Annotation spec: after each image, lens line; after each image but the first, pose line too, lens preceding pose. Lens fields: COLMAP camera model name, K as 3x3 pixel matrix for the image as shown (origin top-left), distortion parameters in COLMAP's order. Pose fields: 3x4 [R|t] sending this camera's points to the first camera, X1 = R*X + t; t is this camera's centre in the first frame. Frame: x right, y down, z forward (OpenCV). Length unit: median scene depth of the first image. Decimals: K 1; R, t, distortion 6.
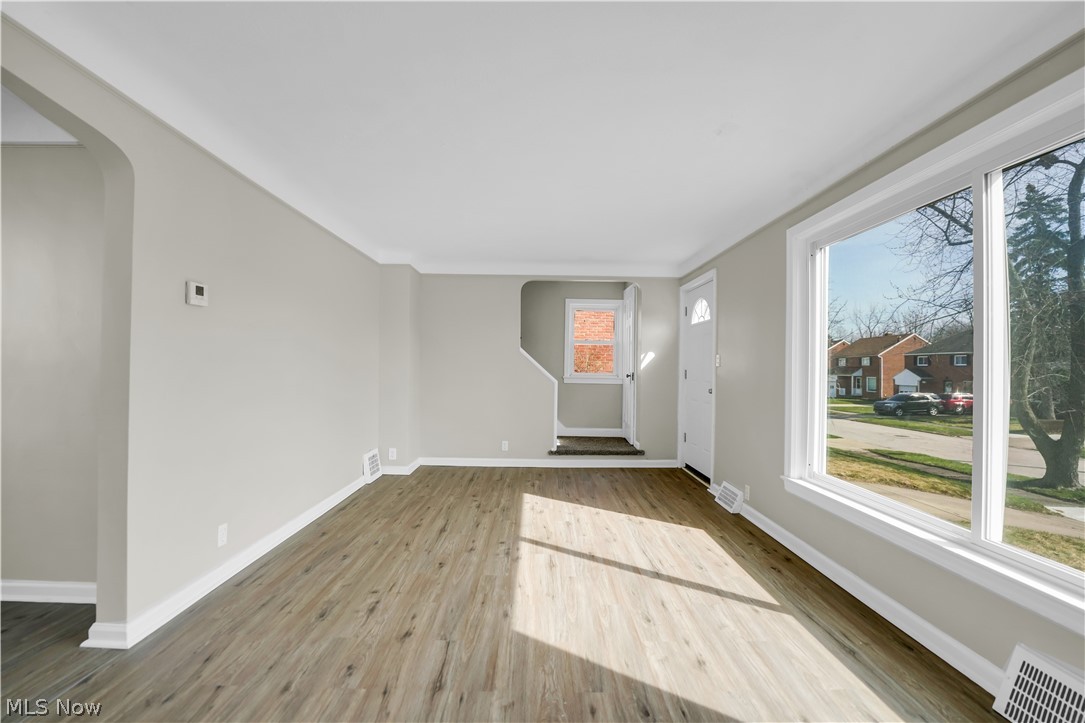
lens RADIAL K [[445.7, 0, 540.1], [0, 445.7, 367.1], [0, 0, 1]] dist [-0.020637, 0.001244]
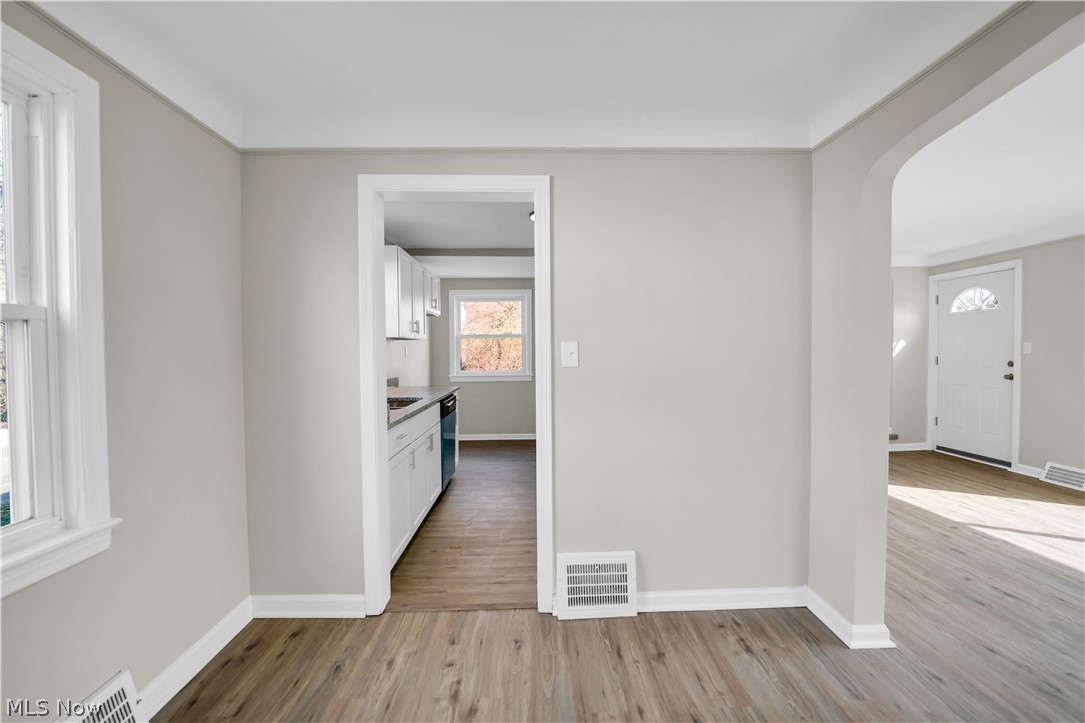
lens RADIAL K [[445.7, 0, 544.0], [0, 445.7, 354.9], [0, 0, 1]] dist [-0.020637, 0.001244]
pose [[0.999428, -0.022392, 0.025361, -1.172527], [0.022261, 0.999737, 0.005429, -0.042507], [-0.025475, -0.004861, 0.999664, -0.002353]]
